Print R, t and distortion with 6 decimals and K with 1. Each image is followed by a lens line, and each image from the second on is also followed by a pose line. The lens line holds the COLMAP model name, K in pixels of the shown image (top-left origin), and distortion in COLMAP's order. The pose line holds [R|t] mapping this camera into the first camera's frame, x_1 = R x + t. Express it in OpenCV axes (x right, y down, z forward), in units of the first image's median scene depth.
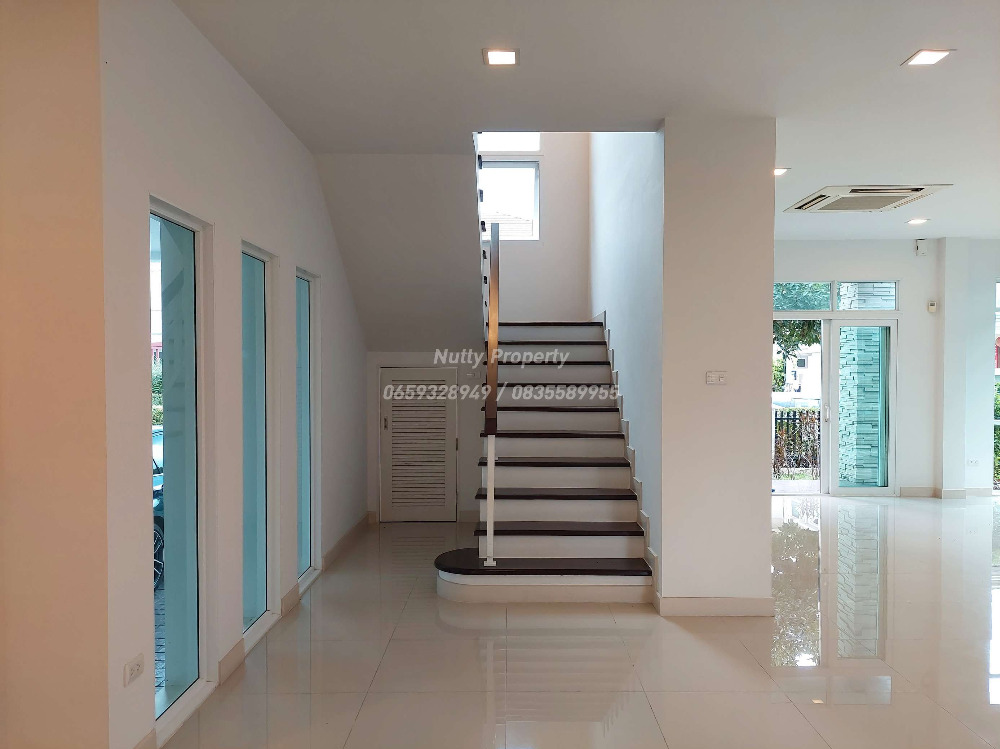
lens RADIAL K [[722.2, 0, 500.0], [0, 722.2, 374.5], [0, 0, 1]] dist [0.026842, -0.007301]
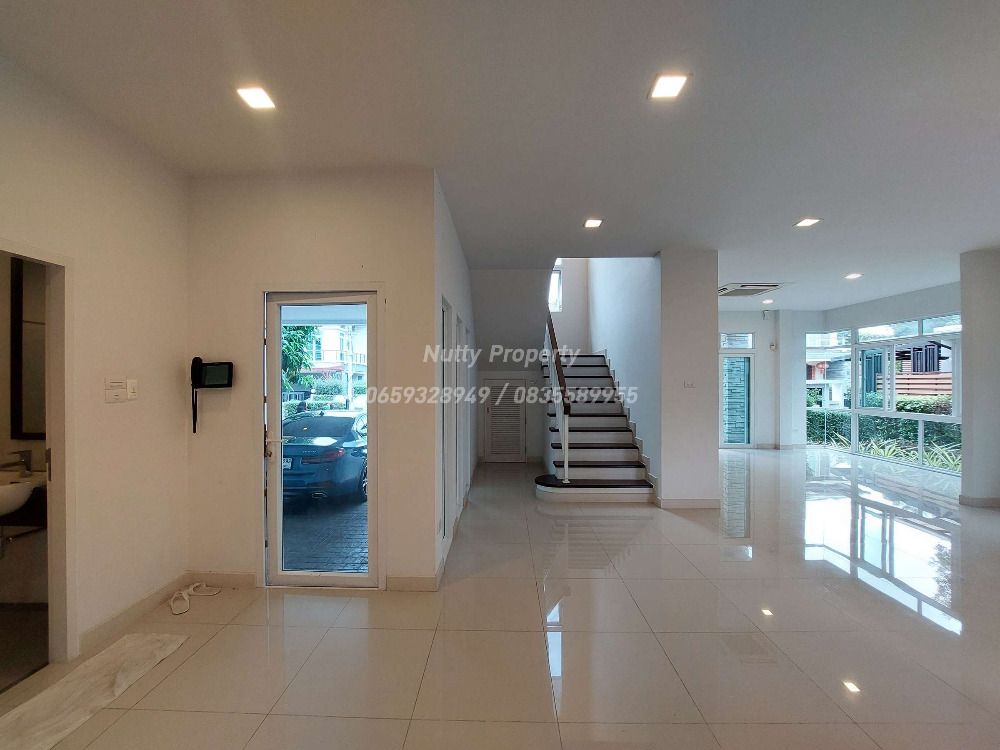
lens RADIAL K [[396.4, 0, 492.0], [0, 396.4, 380.0], [0, 0, 1]] dist [-0.018596, 0.000254]
pose [[0.999306, -0.002012, -0.037200, -0.161712], [0.001717, 0.999967, -0.007945, -0.001067], [0.037215, 0.007876, 0.999276, -0.057320]]
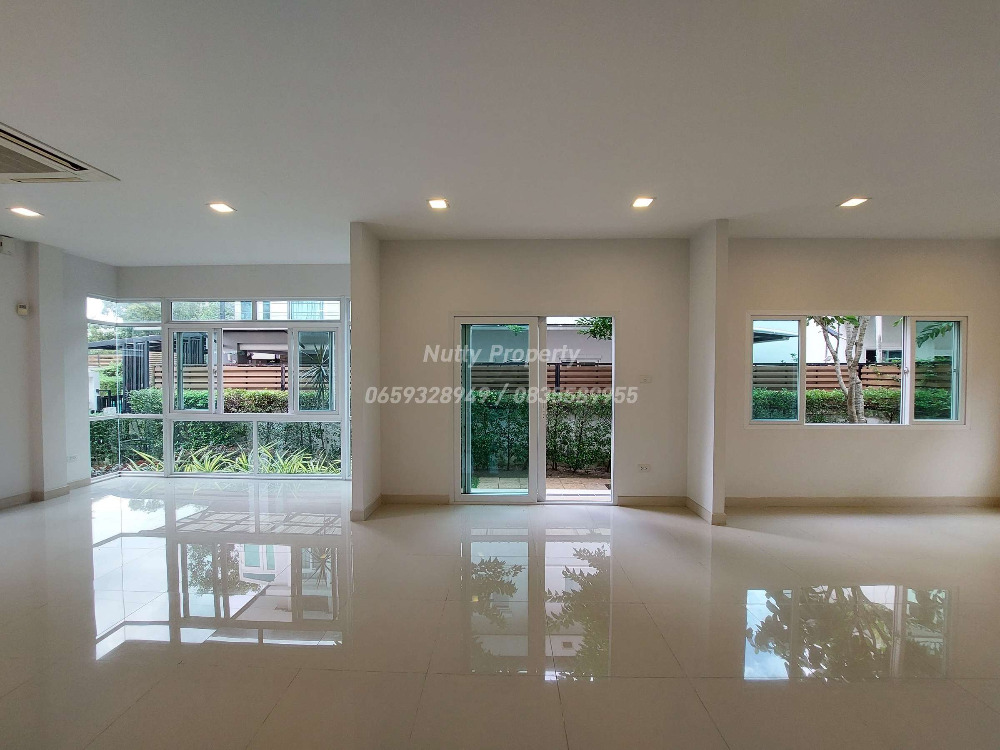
lens RADIAL K [[396.4, 0, 492.0], [0, 396.4, 380.0], [0, 0, 1]] dist [-0.018596, 0.000254]
pose [[0.025203, -0.017050, 0.999537, 0.153557], [0.004719, 0.999845, 0.016936, -0.004376], [-0.999671, 0.004290, 0.025279, 0.639739]]
